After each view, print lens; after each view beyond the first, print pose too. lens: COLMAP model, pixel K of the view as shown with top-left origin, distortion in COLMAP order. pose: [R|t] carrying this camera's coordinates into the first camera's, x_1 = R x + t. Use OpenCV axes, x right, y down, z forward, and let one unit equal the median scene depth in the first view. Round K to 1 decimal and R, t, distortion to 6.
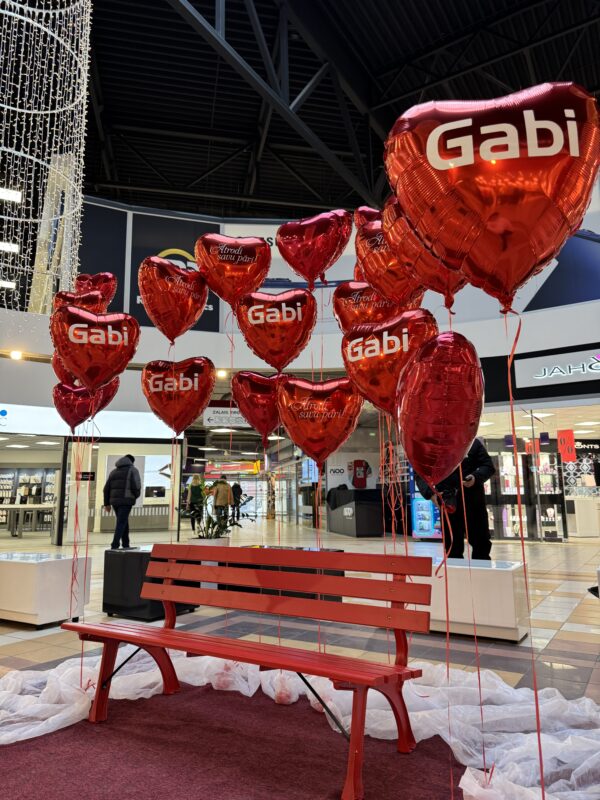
lens RADIAL K [[563.1, 0, 301.7], [0, 563.1, 404.5], [0, 0, 1]] dist [0.061642, -0.059260]
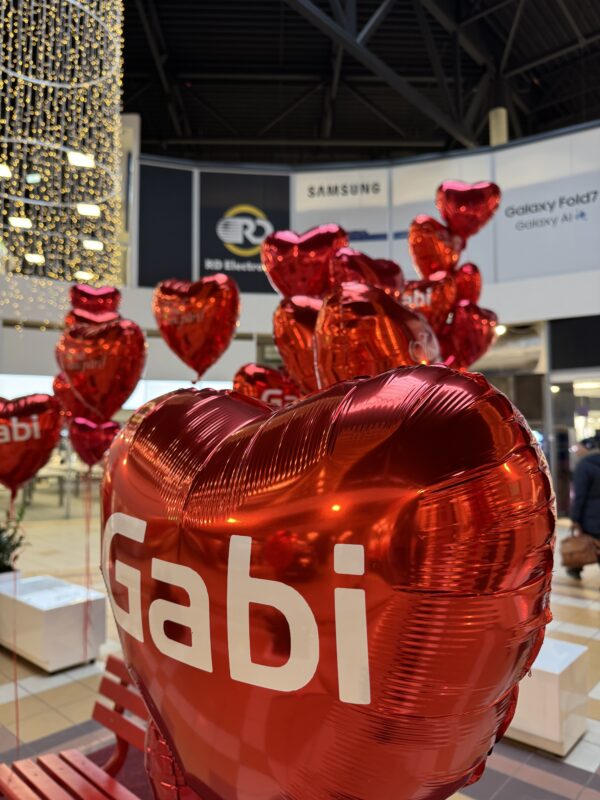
lens RADIAL K [[563.1, 0, 314.0], [0, 563.1, 401.2], [0, 0, 1]] dist [0.061642, -0.059260]
pose [[0.986413, -0.007367, -0.164117, 0.062179], [0.025529, 0.993732, 0.108836, -0.078814], [0.162286, -0.111547, 0.980419, 0.083963]]
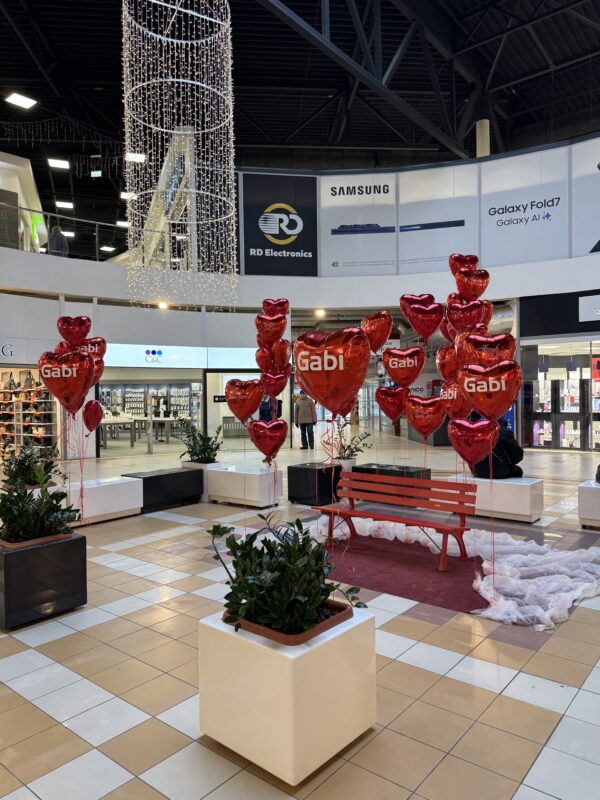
lens RADIAL K [[563.1, 0, 299.9], [0, 563.1, 413.2], [0, 0, 1]] dist [0.061642, -0.059260]
pose [[0.991607, -0.001650, -0.129276, -0.045431], [0.027046, 0.980442, 0.194943, -0.115821], [0.126426, -0.196803, 0.972258, -0.306259]]
